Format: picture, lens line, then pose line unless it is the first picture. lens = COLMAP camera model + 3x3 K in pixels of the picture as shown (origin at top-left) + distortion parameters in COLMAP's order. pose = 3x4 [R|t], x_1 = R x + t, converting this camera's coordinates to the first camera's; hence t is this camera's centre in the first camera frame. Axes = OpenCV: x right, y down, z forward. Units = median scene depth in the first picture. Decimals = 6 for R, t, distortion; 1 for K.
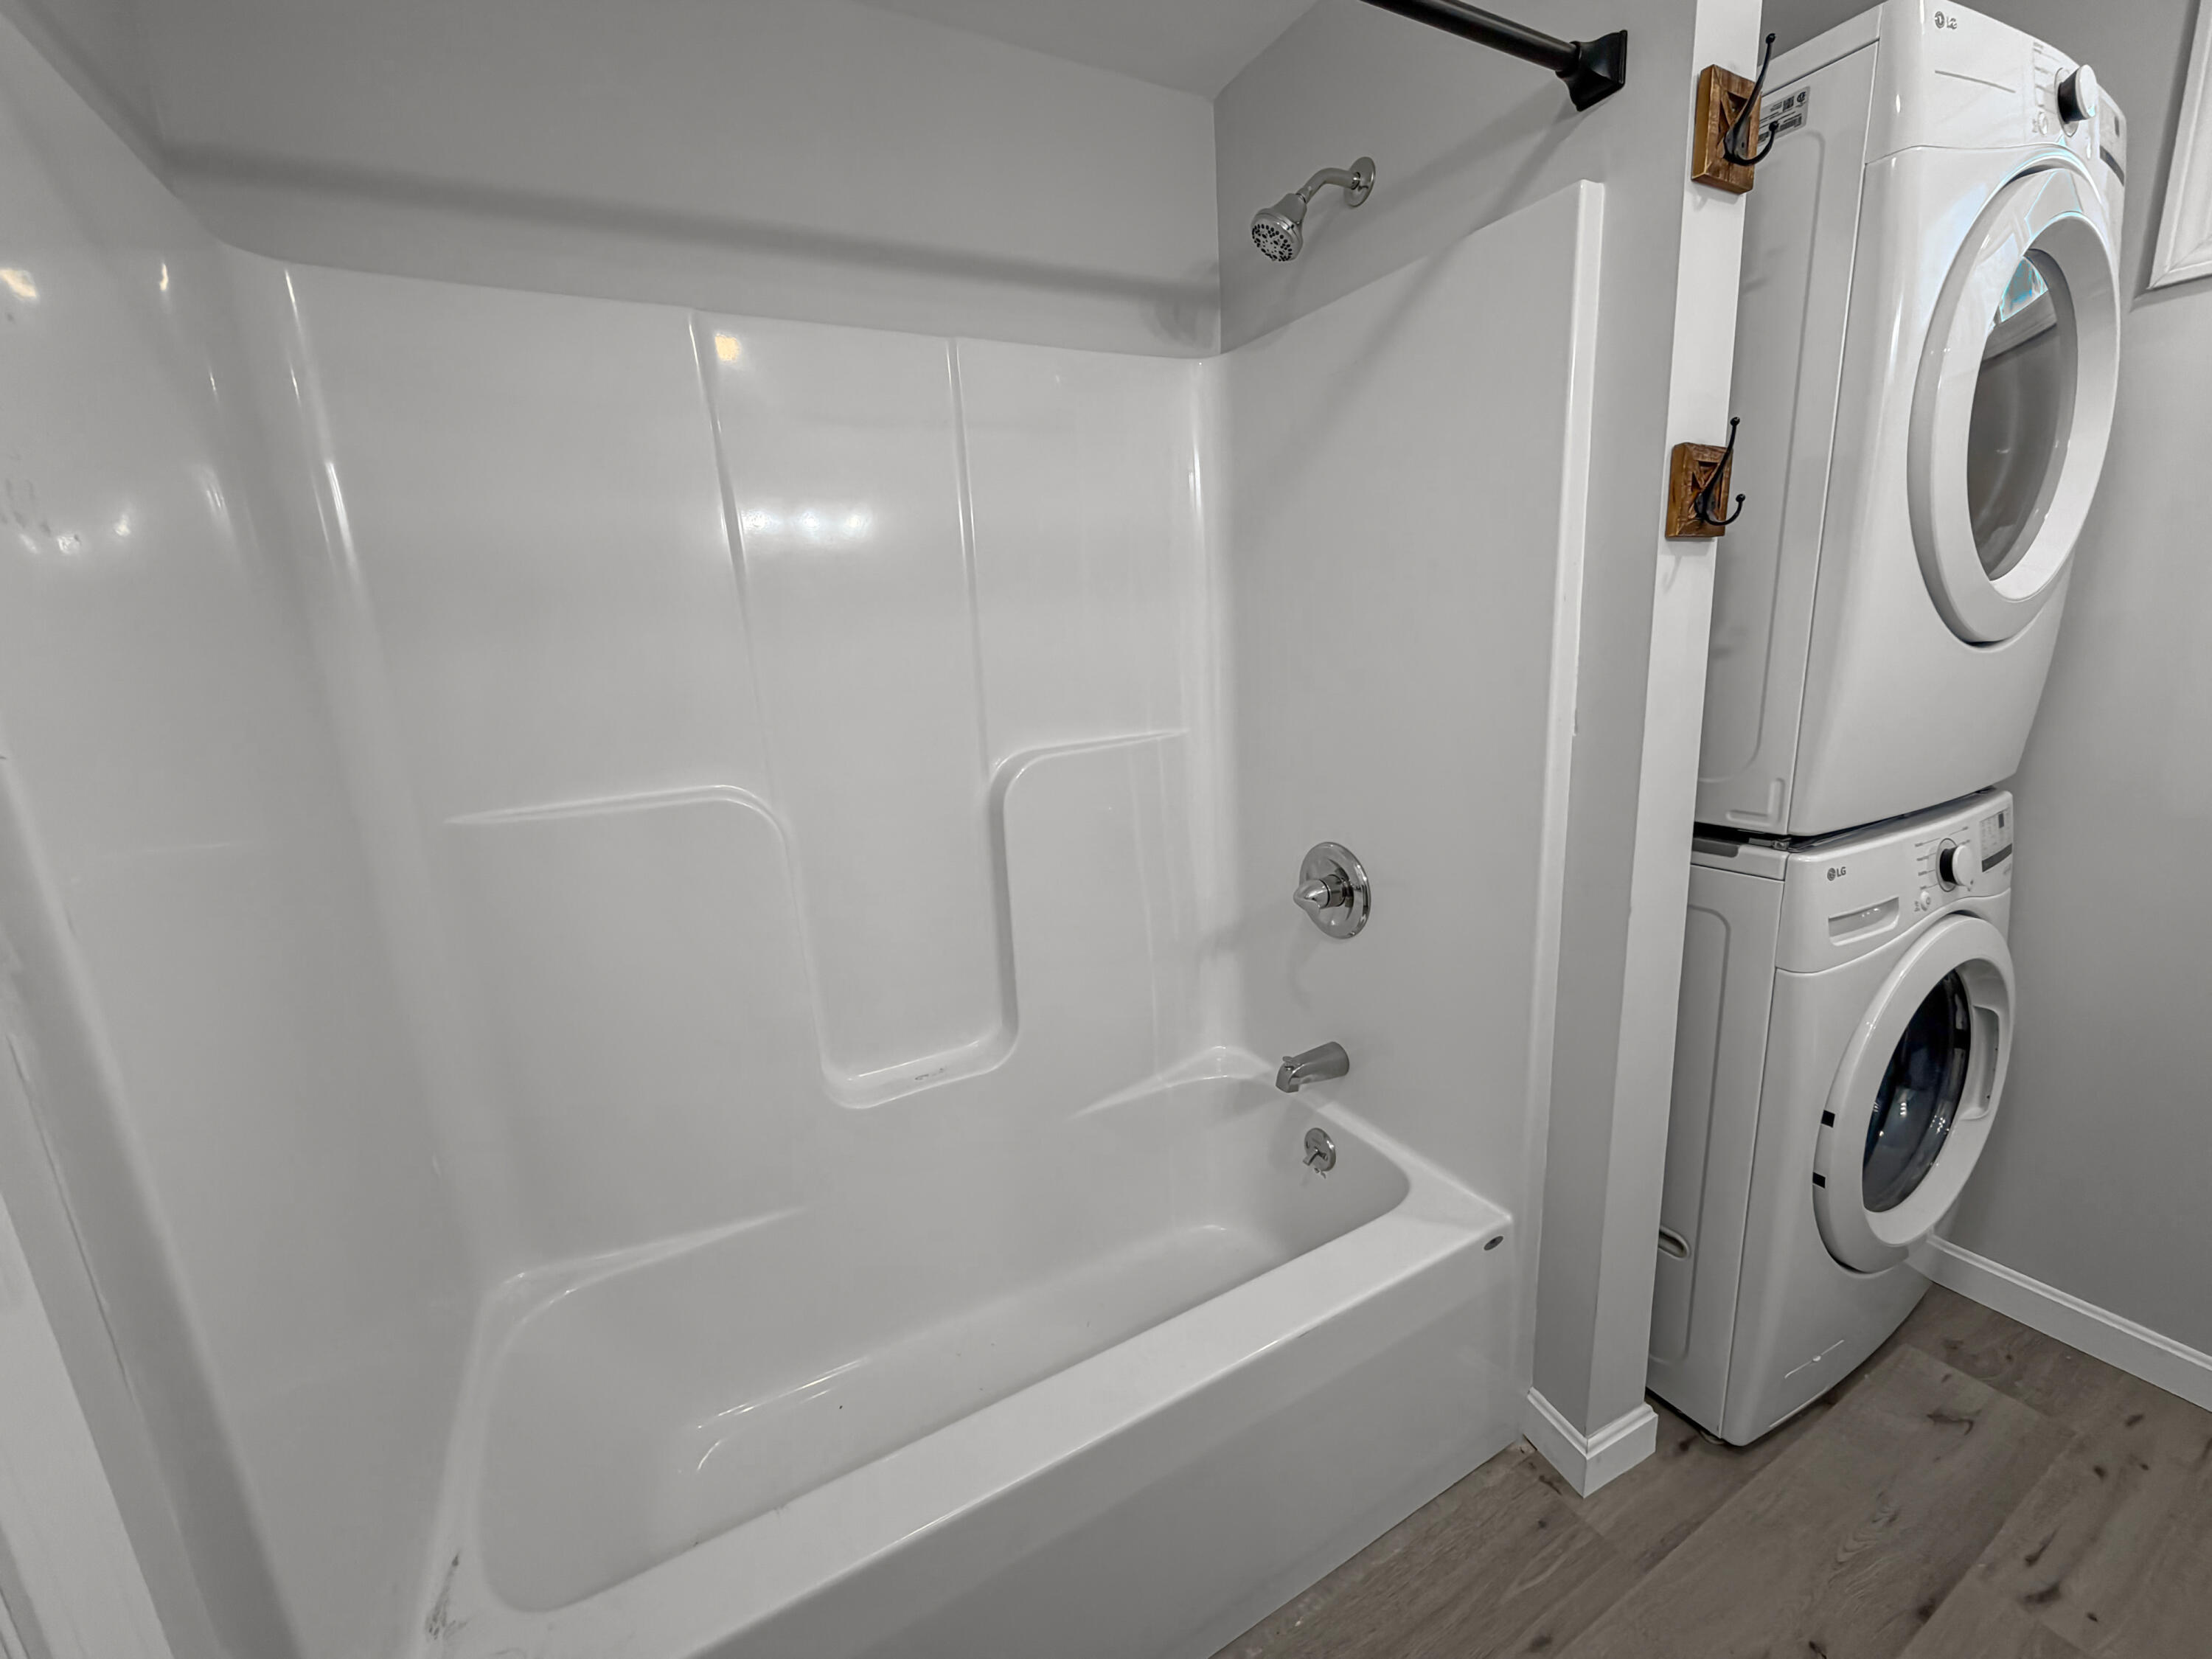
lens RADIAL K [[888.0, 0, 1109.5], [0, 888.0, 831.4], [0, 0, 1]] dist [0.000286, -0.000208]
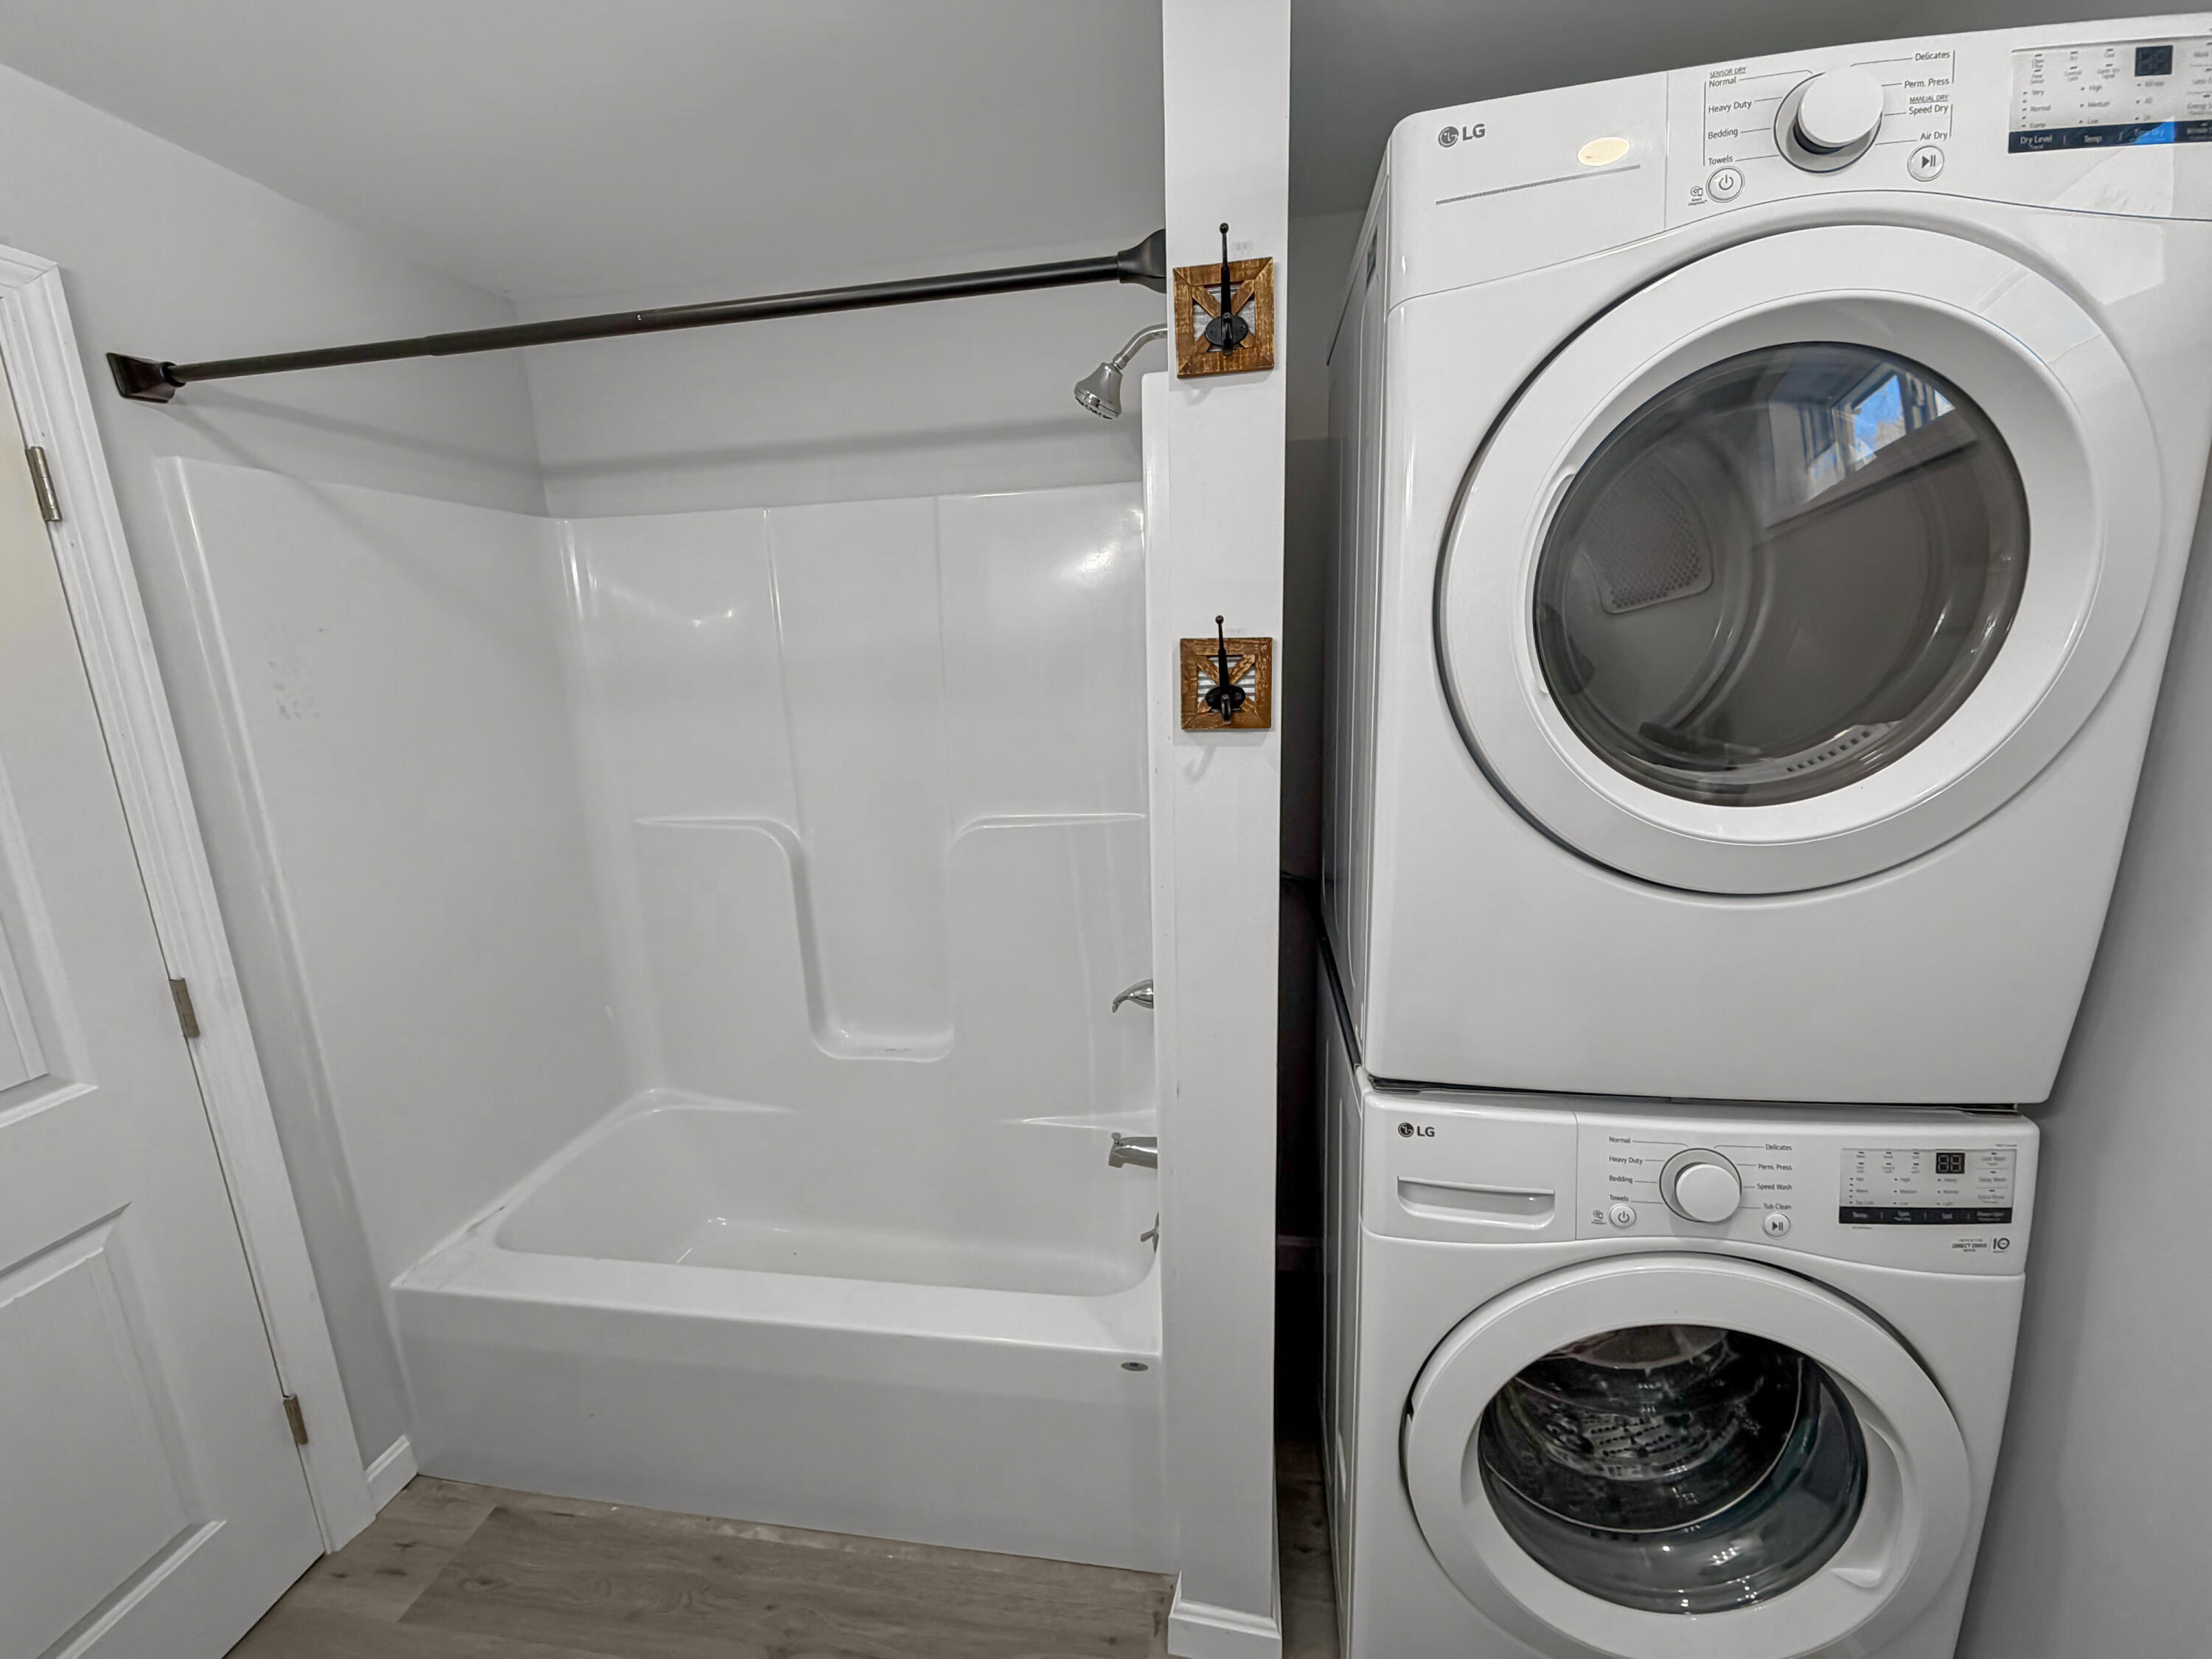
lens RADIAL K [[888.0, 0, 1103.3], [0, 888.0, 833.8], [0, 0, 1]] dist [0.000286, -0.000208]
pose [[0.793806, 0.156843, -0.587599, 0.941187], [-0.140662, 0.987325, 0.073515, -0.226549], [0.591681, 0.024296, 0.805806, 0.133584]]
